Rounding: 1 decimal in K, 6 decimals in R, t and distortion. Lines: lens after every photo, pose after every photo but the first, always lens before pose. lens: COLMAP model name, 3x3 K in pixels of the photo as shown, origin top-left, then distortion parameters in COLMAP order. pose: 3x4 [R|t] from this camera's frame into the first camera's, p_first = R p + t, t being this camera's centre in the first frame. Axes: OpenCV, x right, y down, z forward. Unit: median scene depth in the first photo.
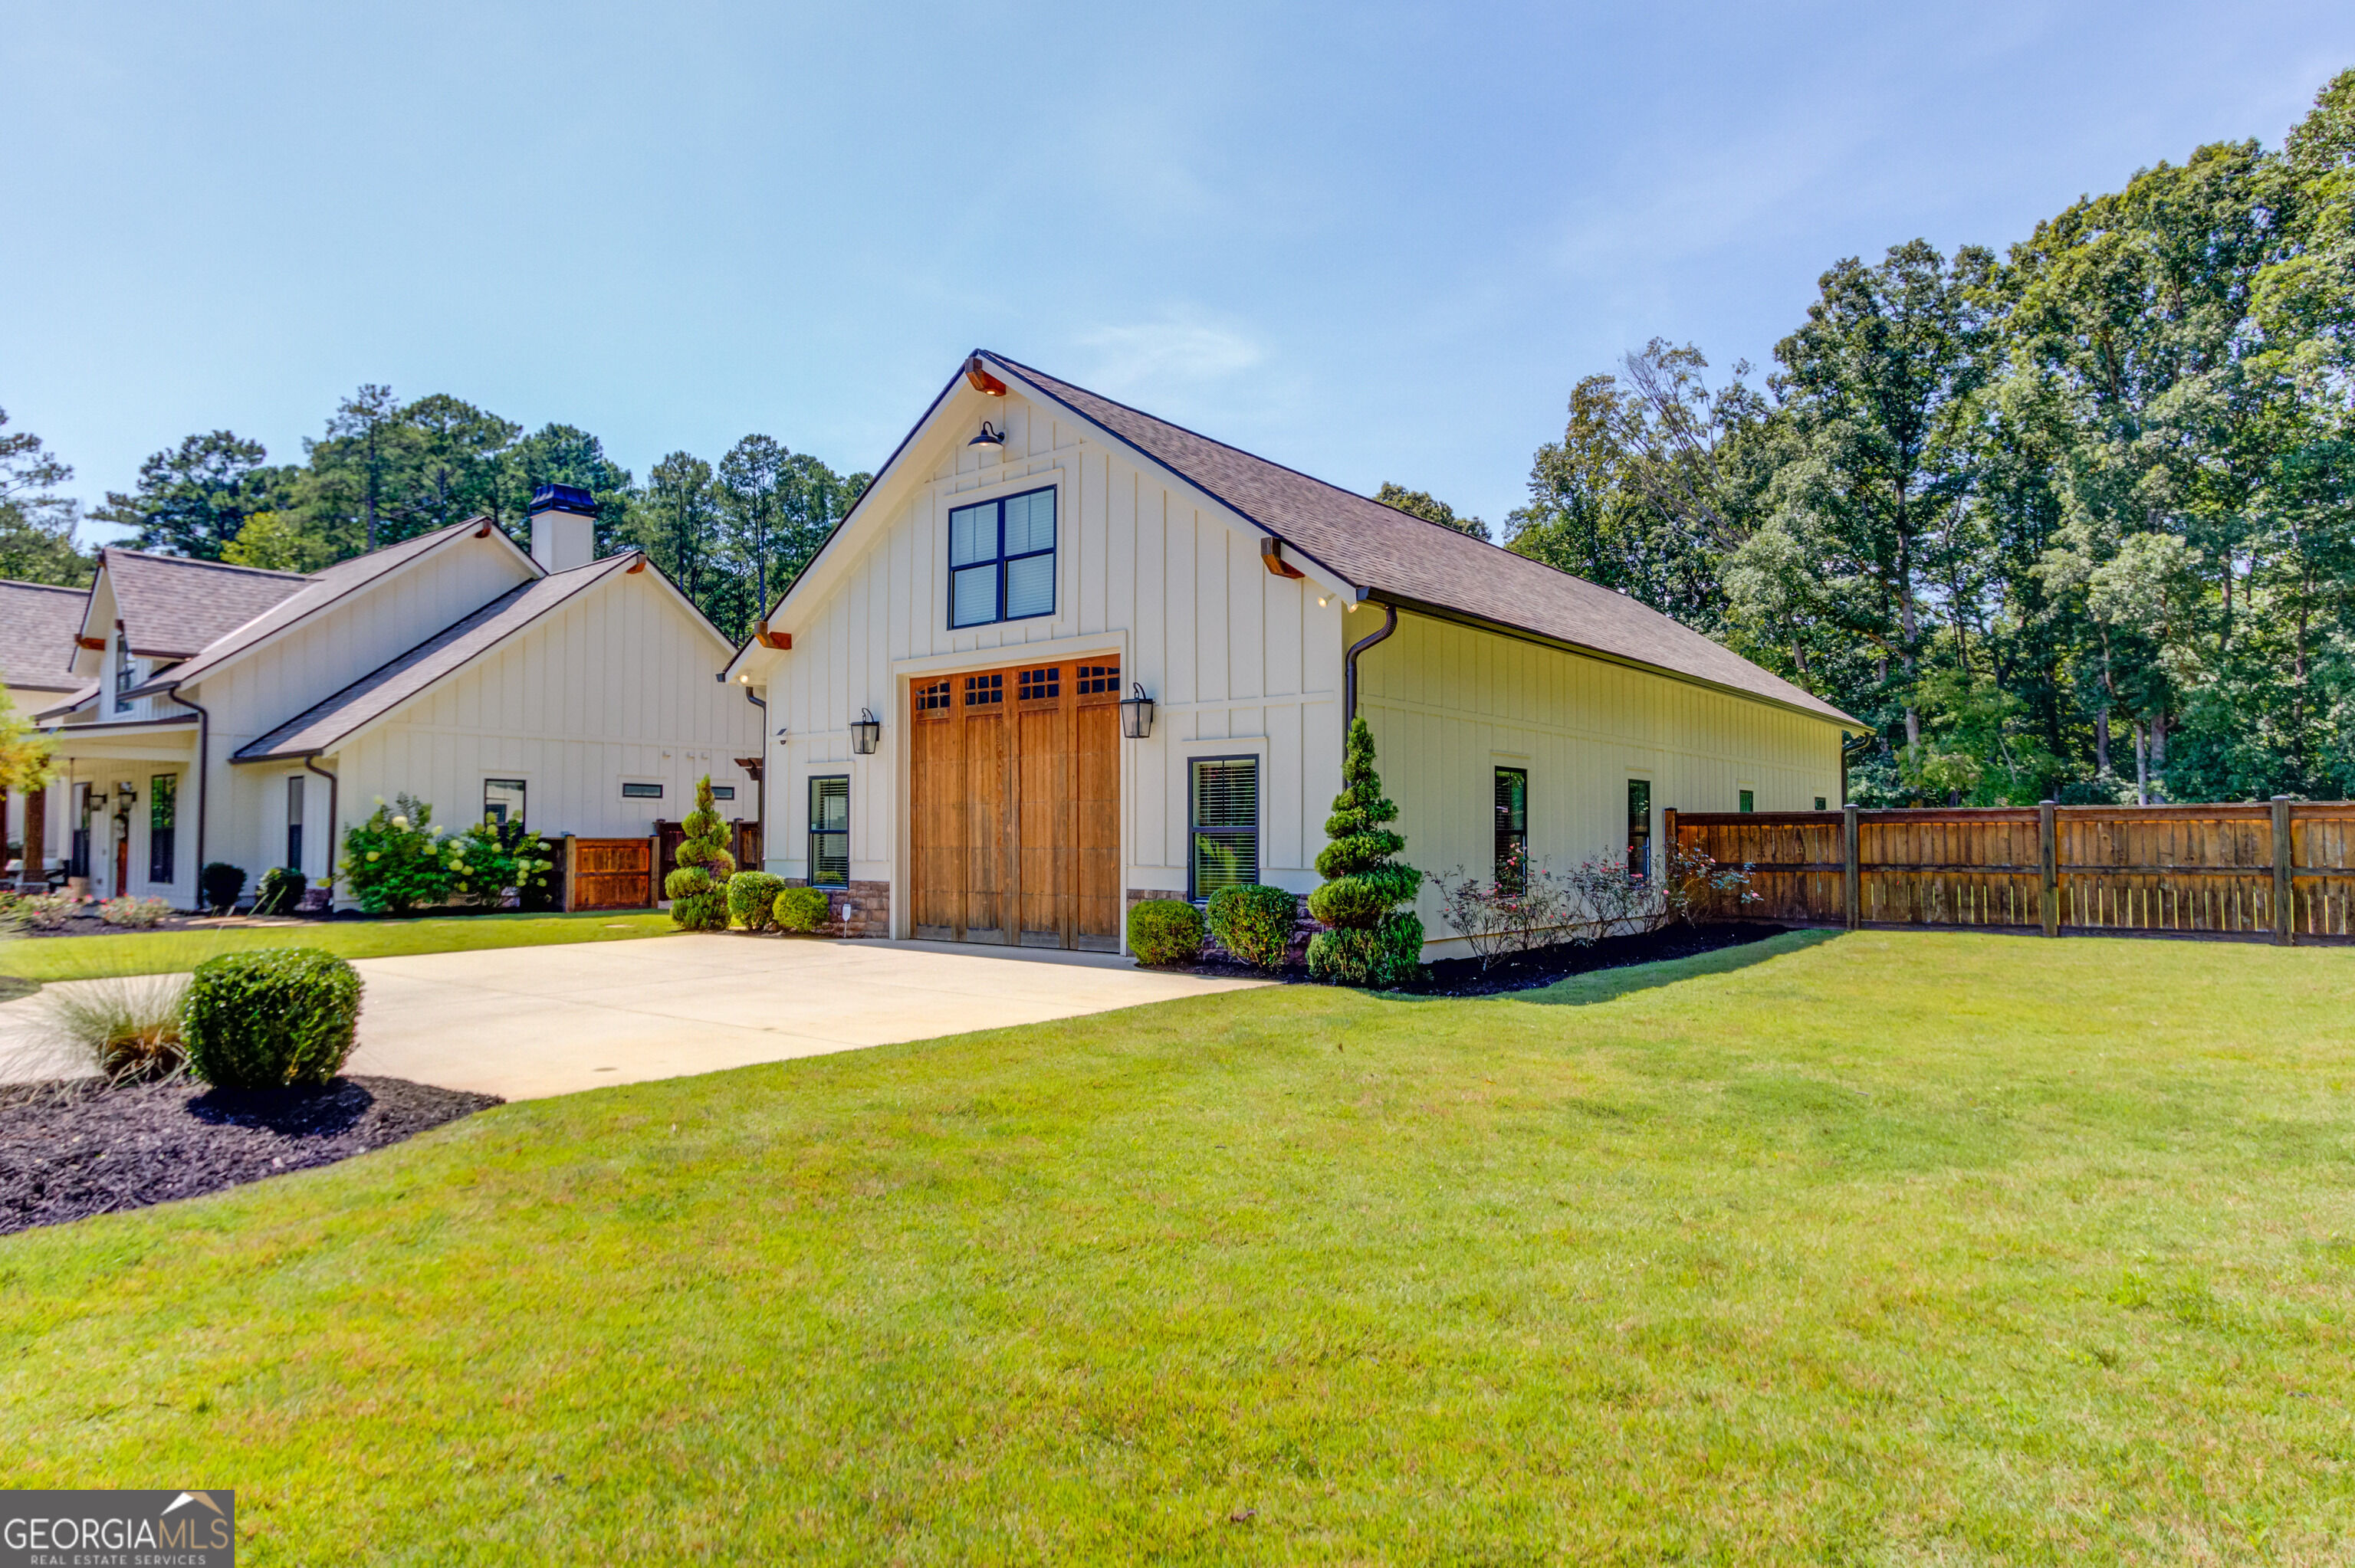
lens RADIAL K [[1337.1, 0, 1179.0], [0, 1337.1, 779.6], [0, 0, 1]] dist [0.001825, 0.002432]
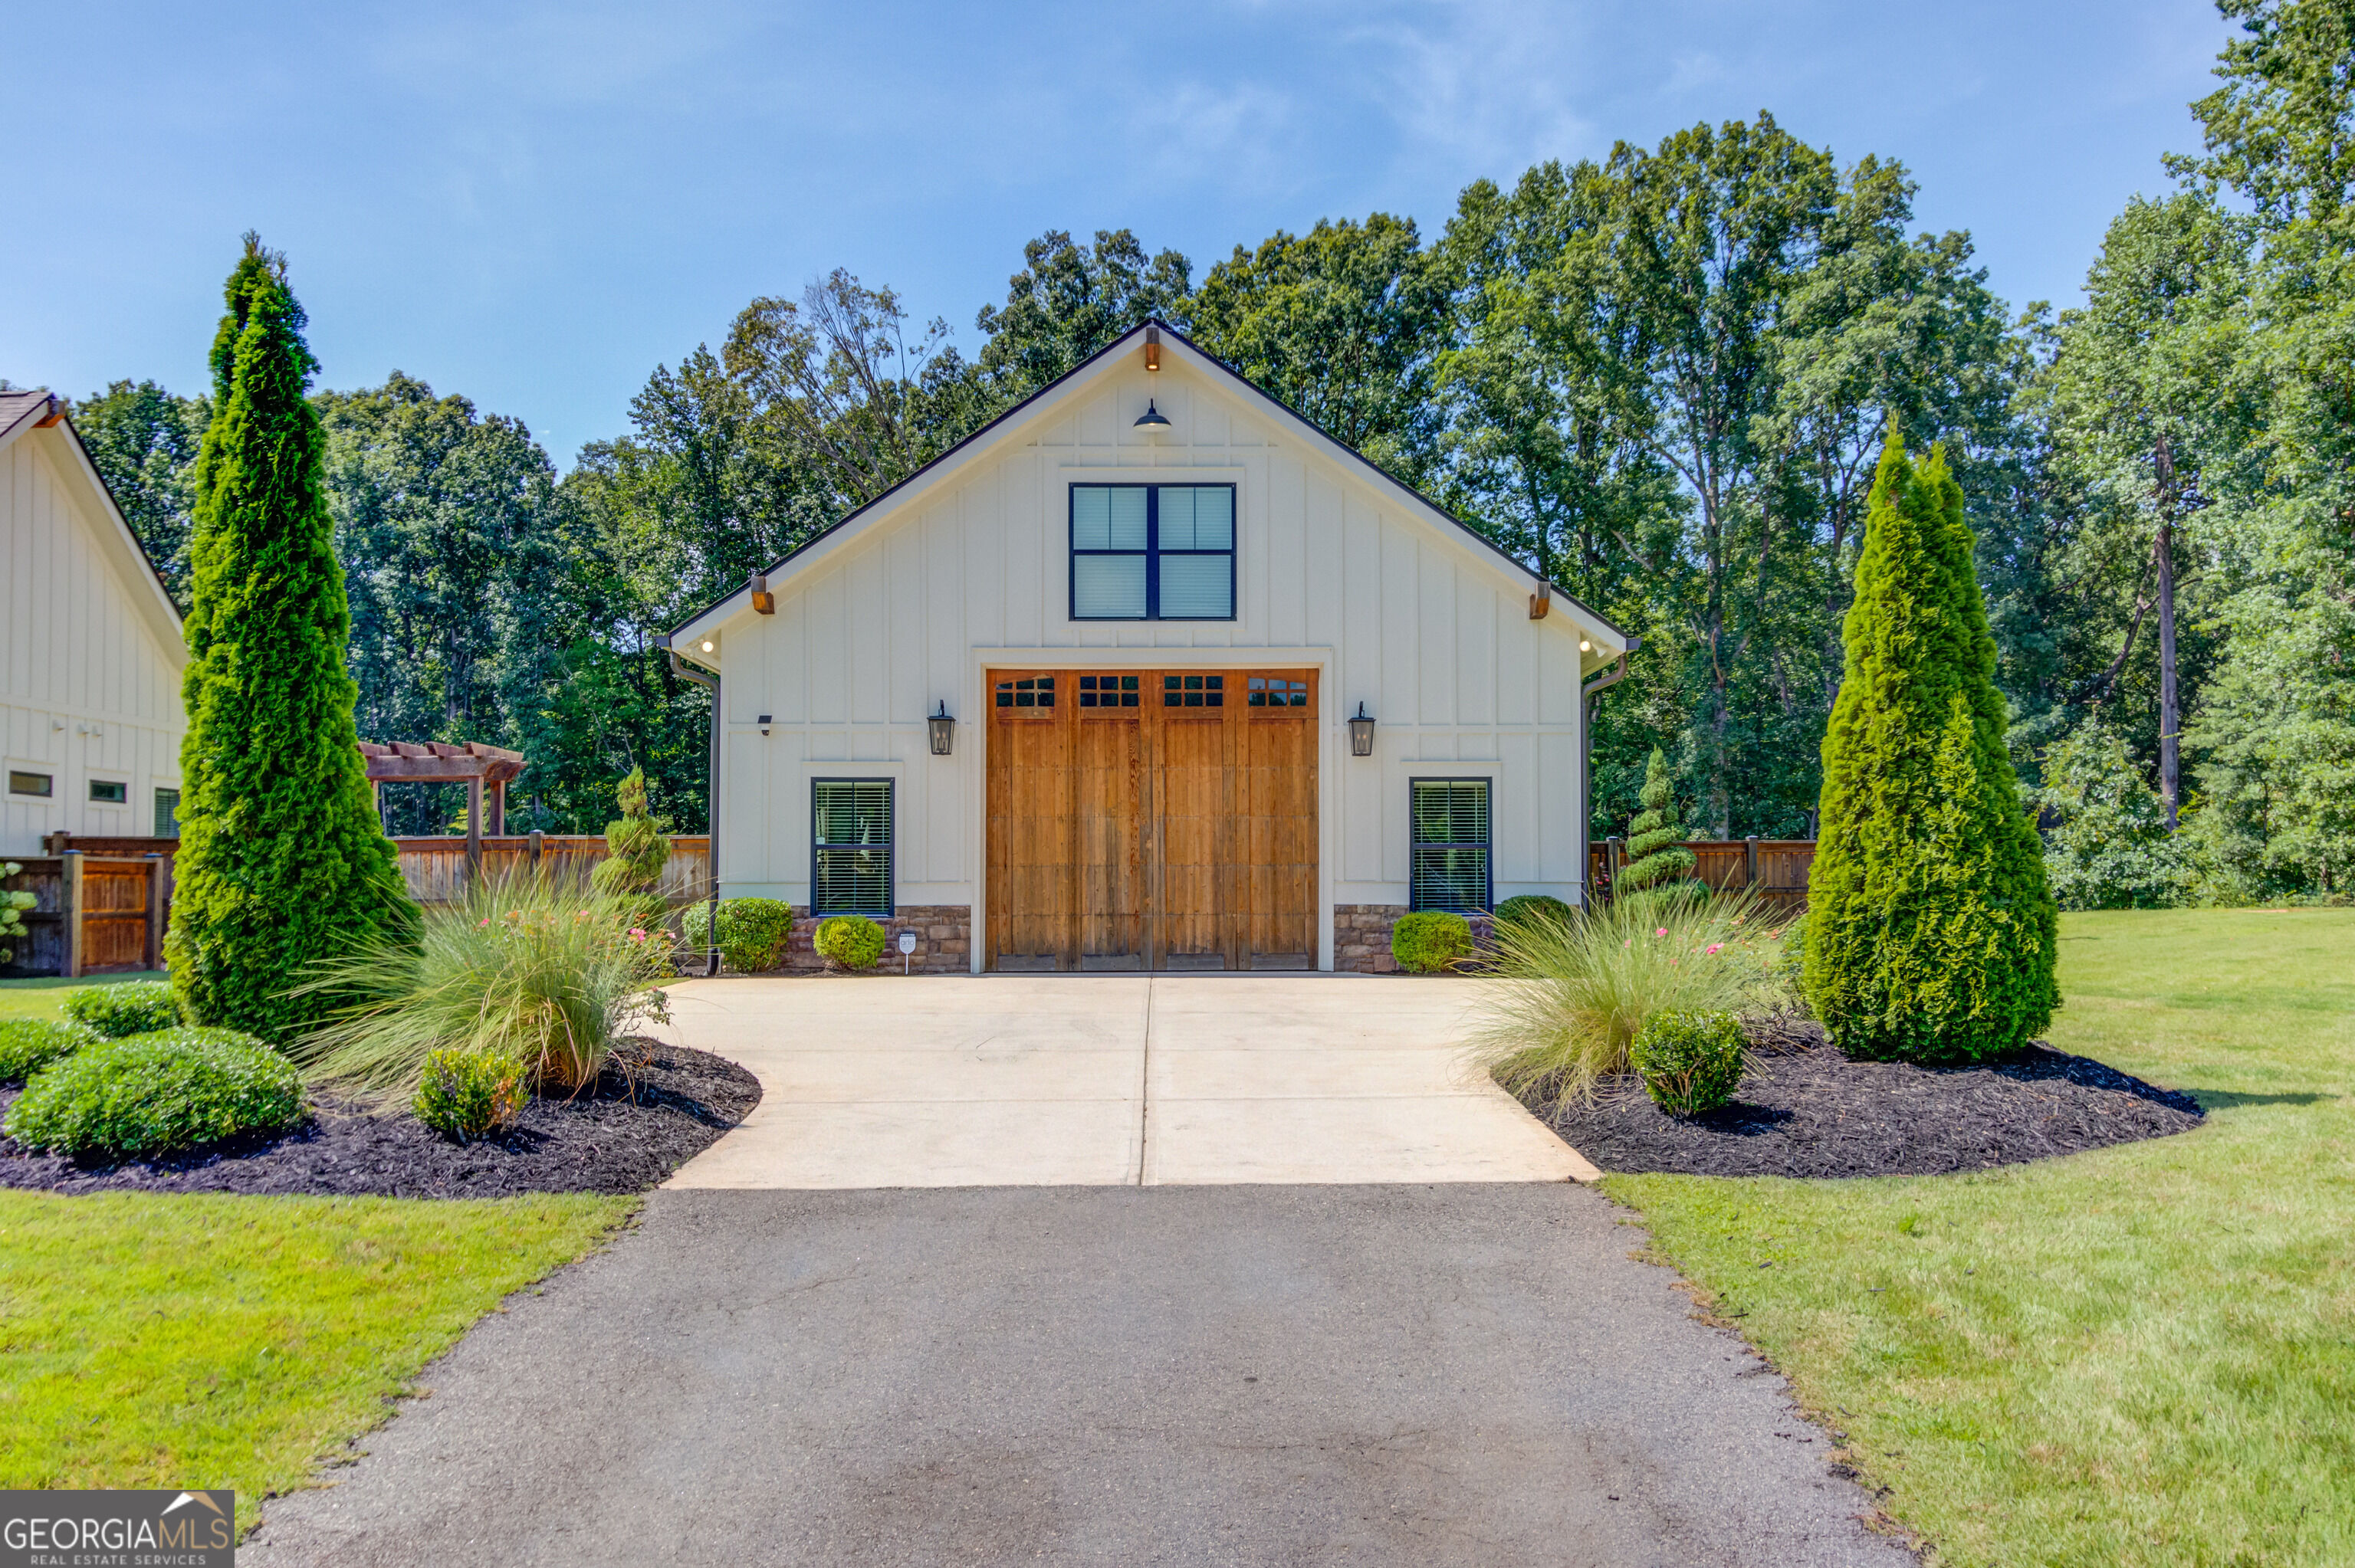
lens RADIAL K [[1795.7, 0, 1180.4], [0, 1795.7, 880.5], [0, 0, 1]] dist [-0.002101, -0.001334]
pose [[0.761203, -0.001551, 0.648512, -0.871131], [-0.025859, 0.999129, 0.032743, 0.019095], [-0.647998, -0.041694, 0.760500, 0.038402]]
